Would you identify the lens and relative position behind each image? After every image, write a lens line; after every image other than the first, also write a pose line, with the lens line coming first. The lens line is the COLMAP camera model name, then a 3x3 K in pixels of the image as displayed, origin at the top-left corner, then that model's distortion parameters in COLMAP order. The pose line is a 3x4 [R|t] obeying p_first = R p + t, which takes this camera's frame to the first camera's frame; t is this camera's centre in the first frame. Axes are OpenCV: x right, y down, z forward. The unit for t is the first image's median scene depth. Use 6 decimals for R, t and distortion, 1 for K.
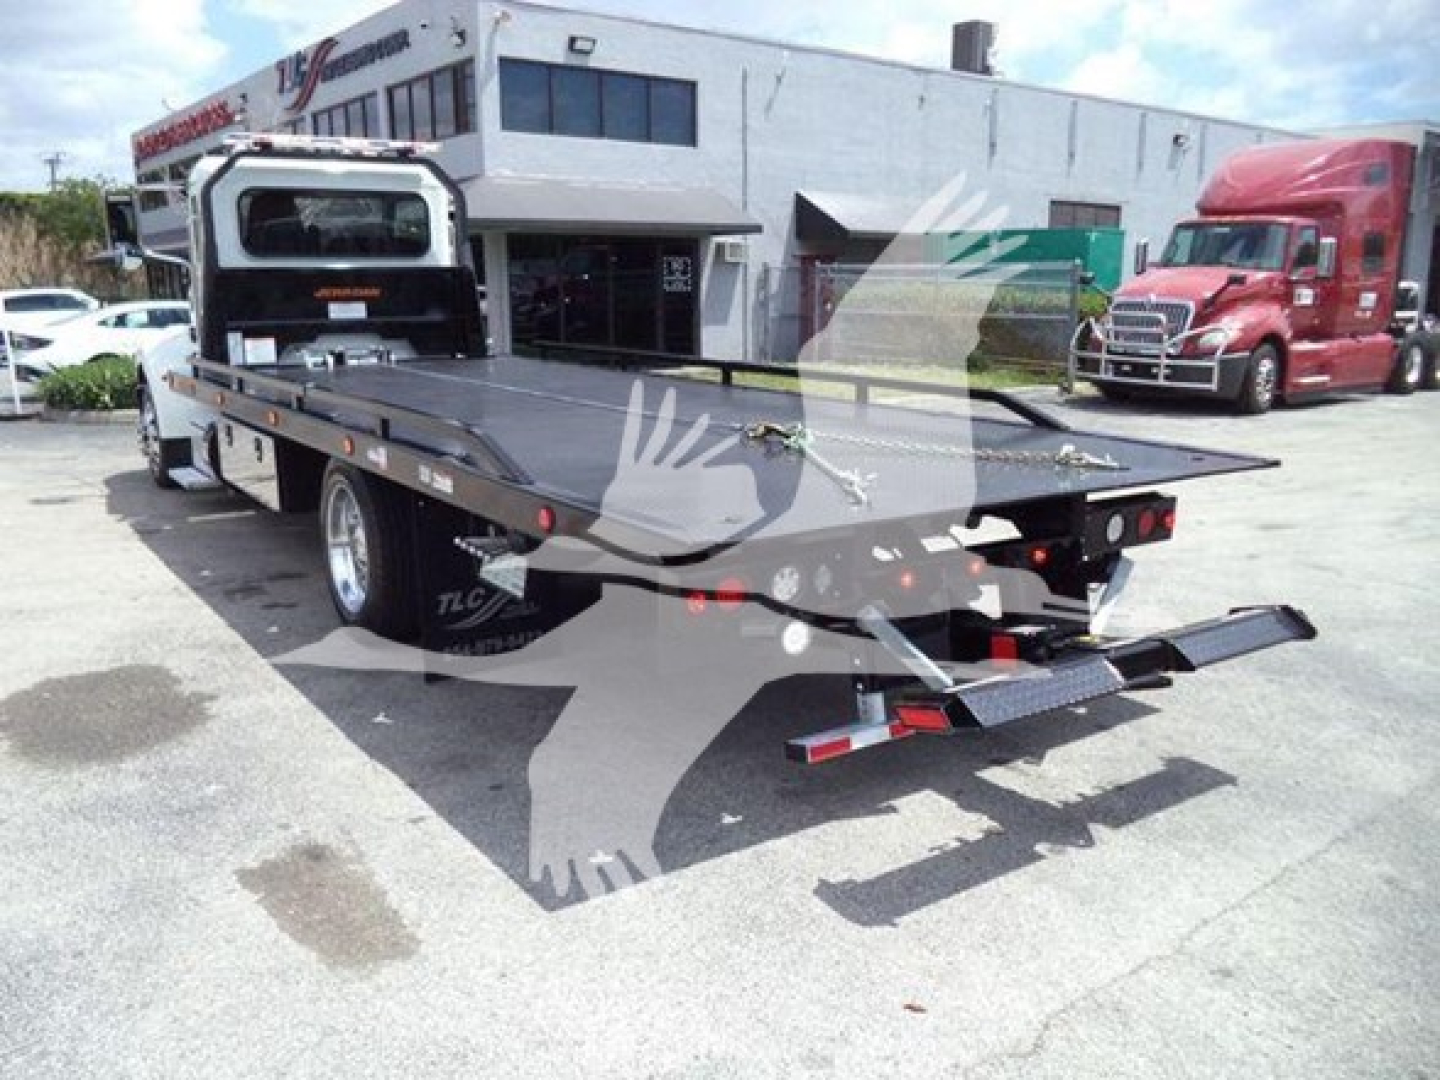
lens RADIAL K [[1211.6, 0, 724.2], [0, 1211.6, 564.9], [0, 0, 1]] dist [0.002464, 0.002248]
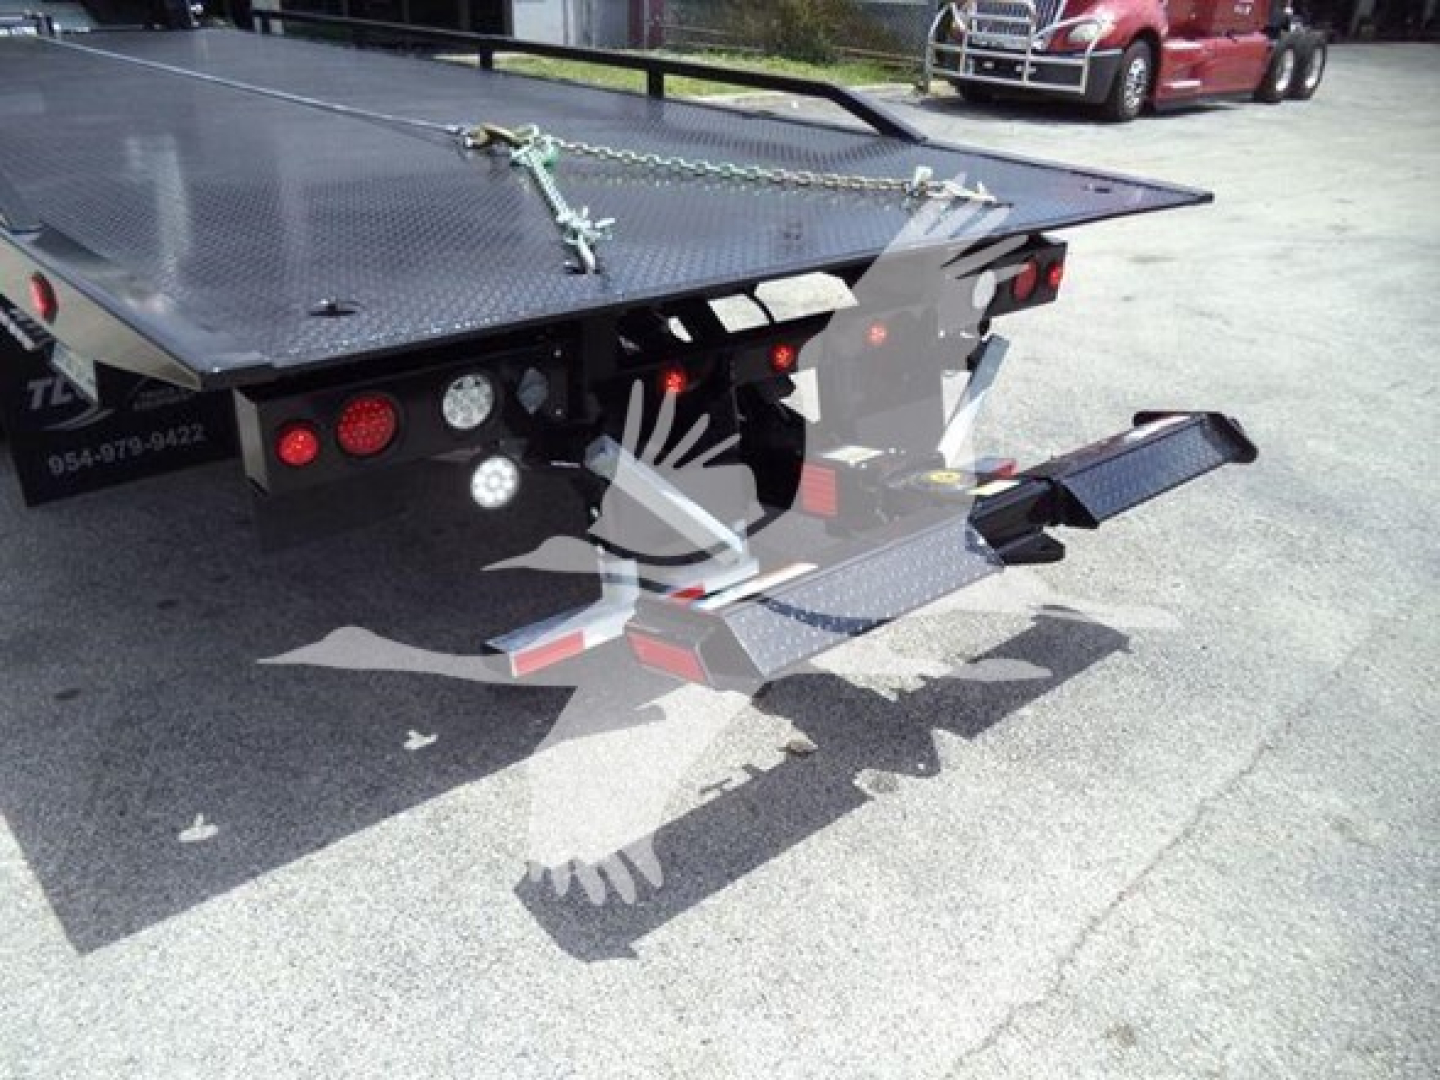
lens RADIAL K [[1140.1, 0, 717.2], [0, 1140.1, 523.6], [0, 0, 1]] dist [-0.022936, -0.000707]
pose [[0.994194, -0.020783, 0.105575, 0.080525], [-0.003152, 0.975125, 0.221634, -0.036814], [-0.107555, -0.220680, 0.969398, 0.290962]]
